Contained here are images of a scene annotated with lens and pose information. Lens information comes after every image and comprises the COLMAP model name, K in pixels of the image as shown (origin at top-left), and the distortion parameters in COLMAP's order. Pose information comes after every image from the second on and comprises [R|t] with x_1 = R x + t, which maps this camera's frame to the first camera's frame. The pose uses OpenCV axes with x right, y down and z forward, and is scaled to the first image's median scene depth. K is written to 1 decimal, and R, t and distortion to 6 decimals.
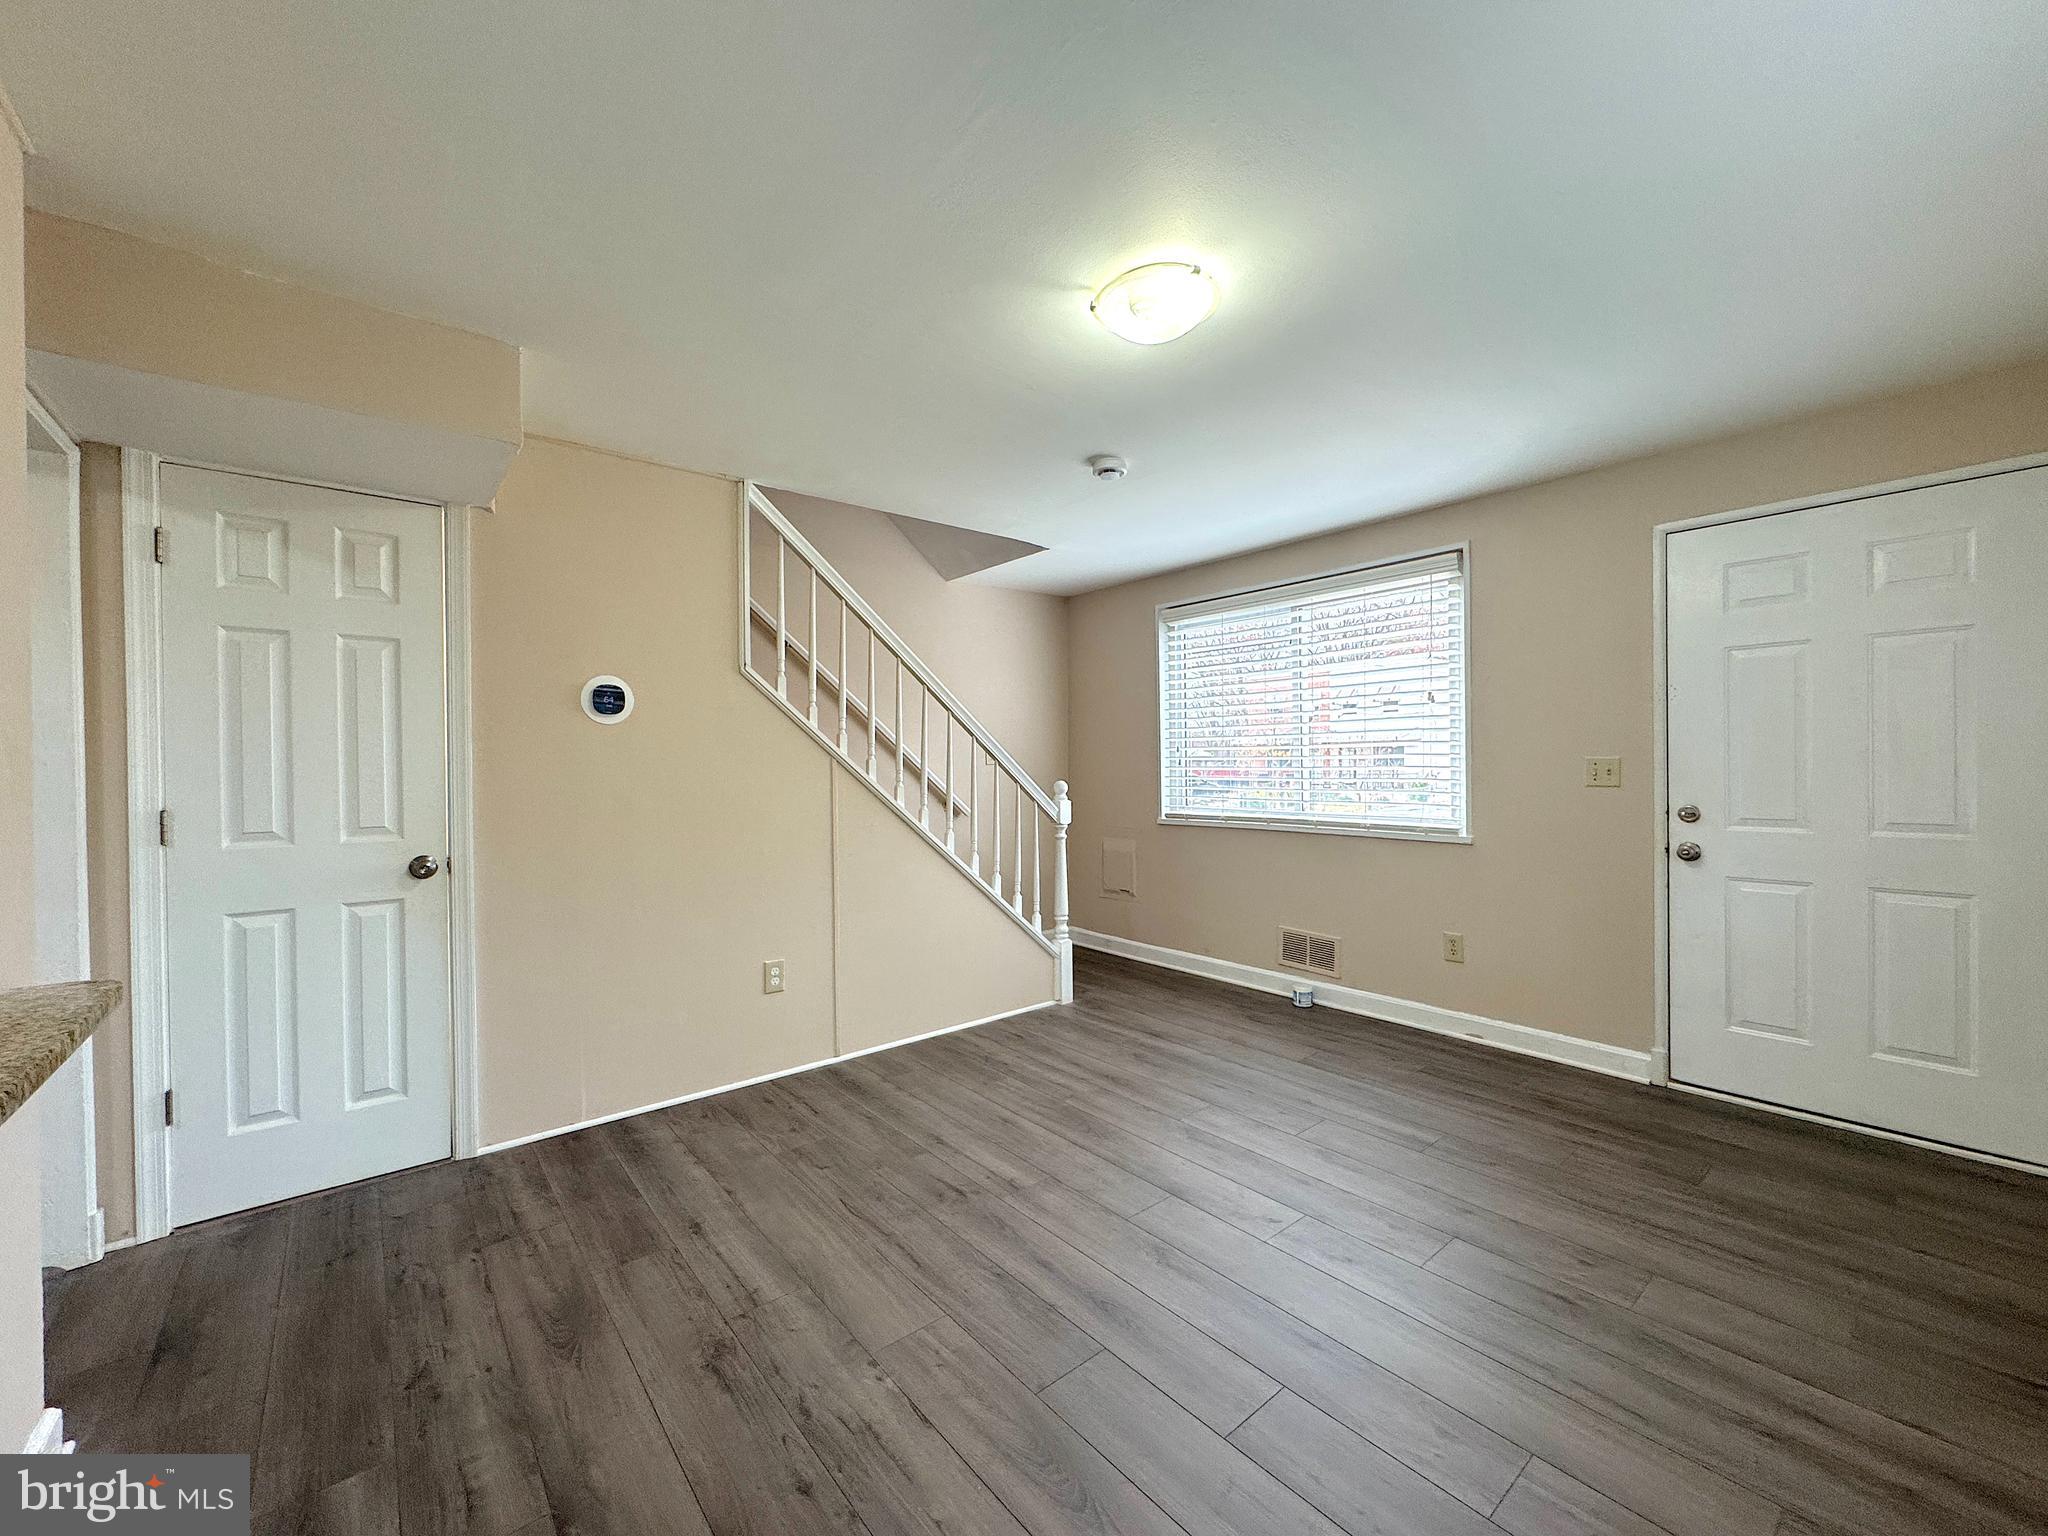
lens RADIAL K [[816.7, 0, 1020.5], [0, 816.7, 769.0], [0, 0, 1]] dist [-0.003675, 0.000711]
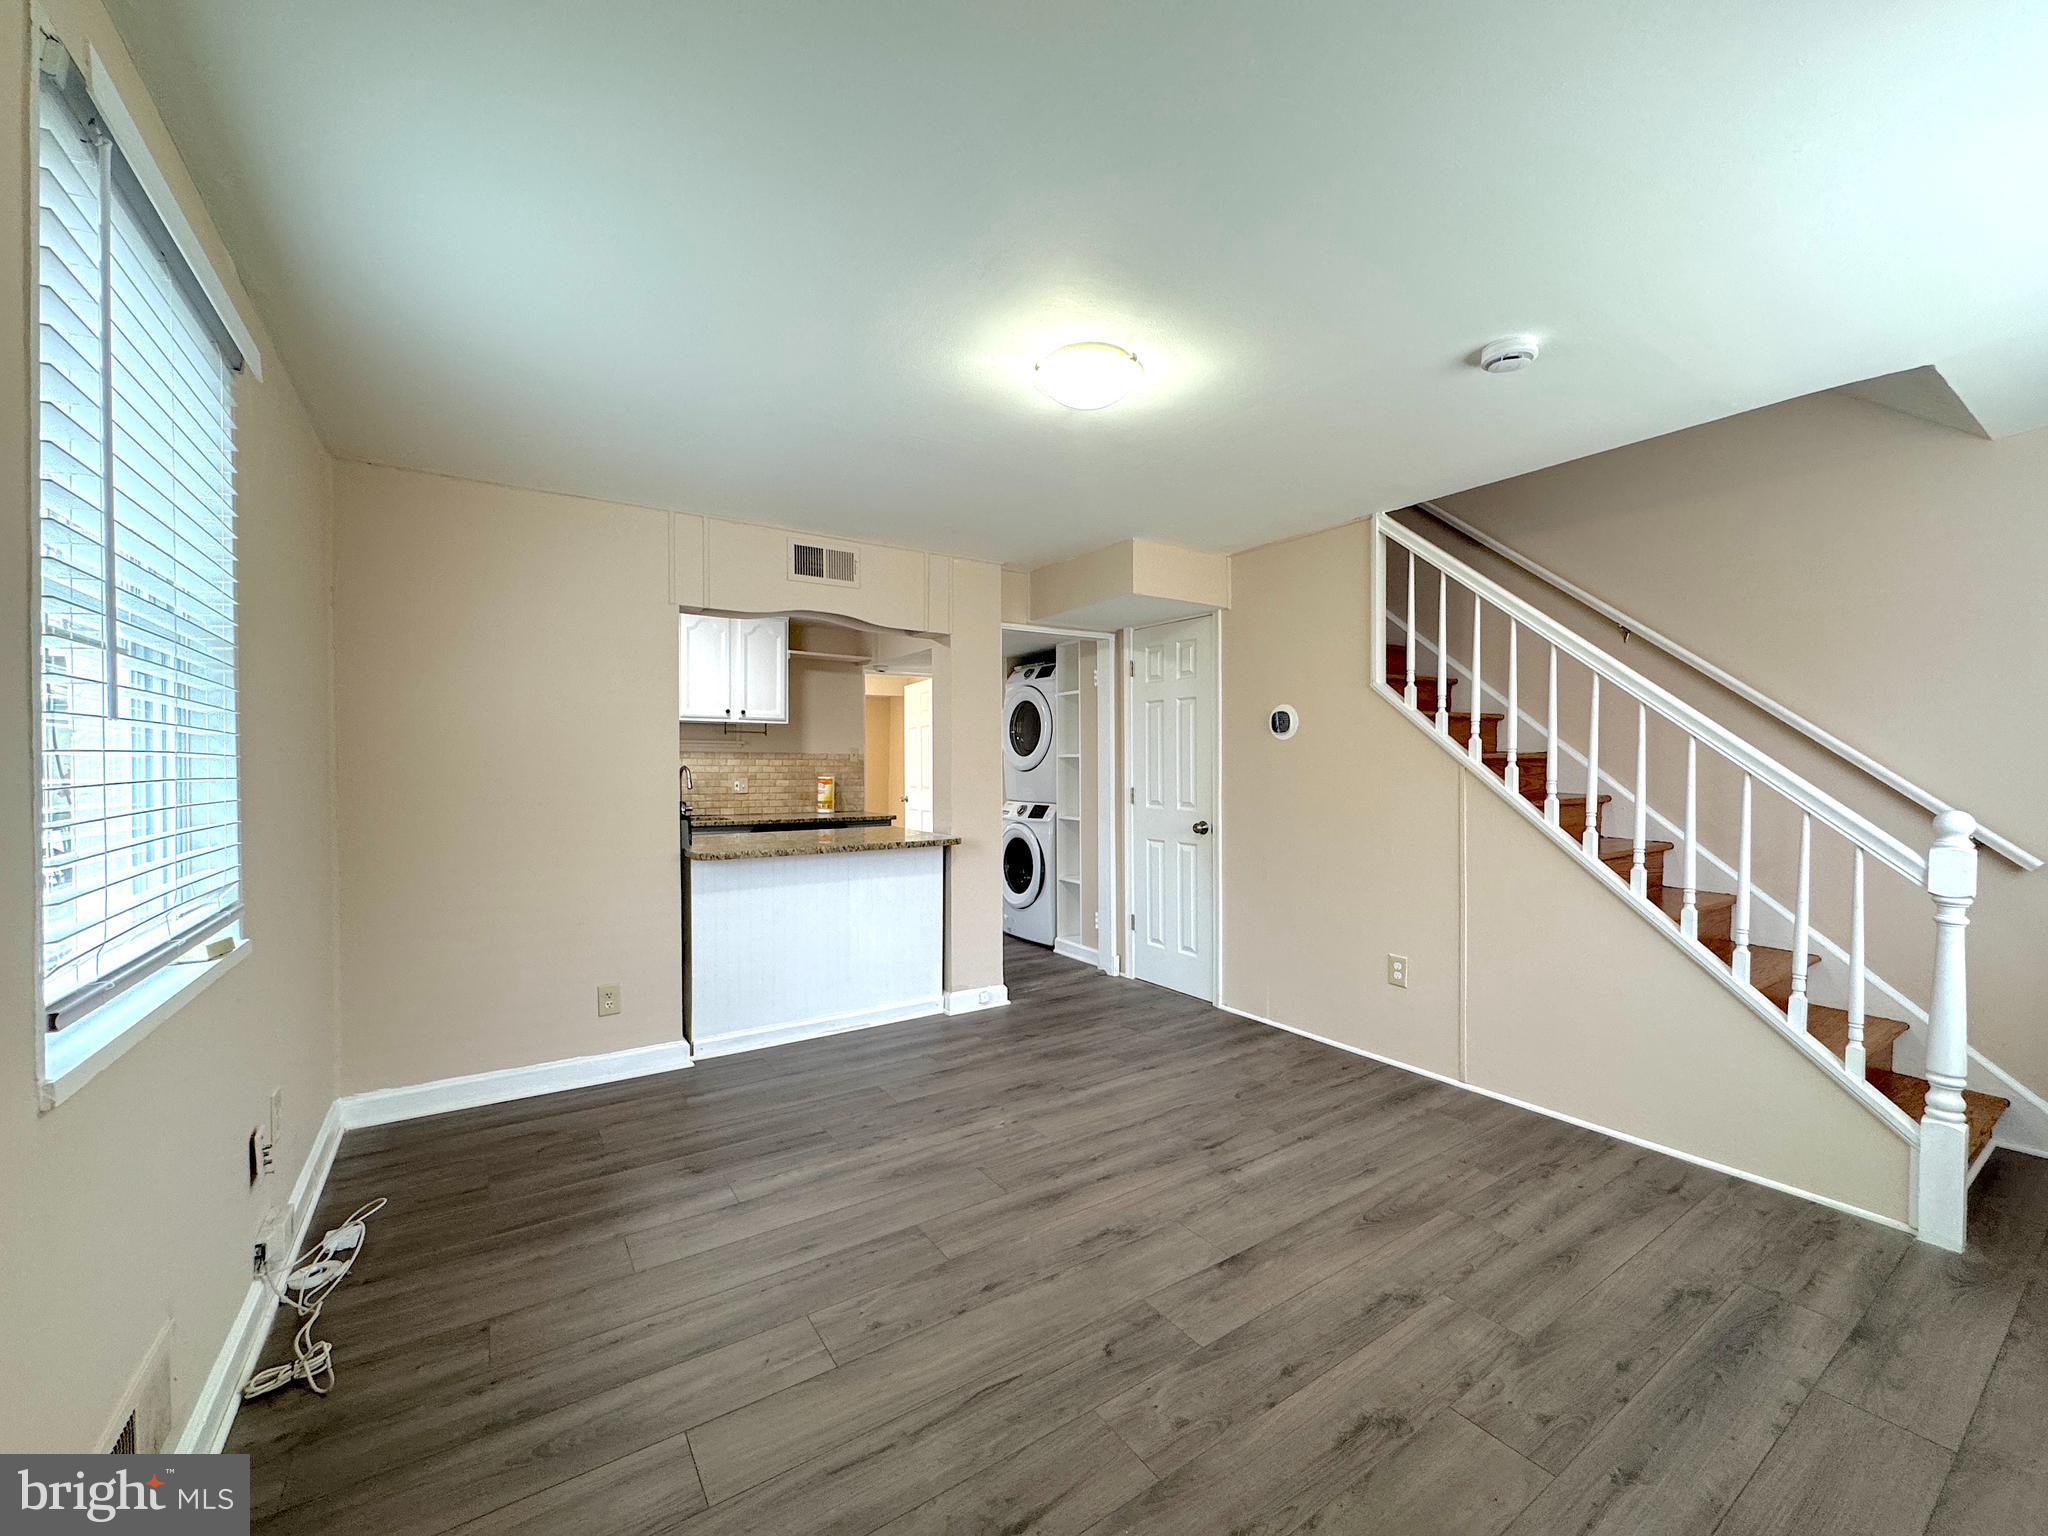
lens RADIAL K [[816.7, 0, 1023.4], [0, 816.7, 768.4], [0, 0, 1]] dist [-0.003675, 0.000711]
pose [[-0.104076, 0.013988, -0.994471, 1.014514], [-0.002907, 0.999893, 0.014369, -0.028406], [0.994565, 0.004387, -0.104024, 0.794249]]
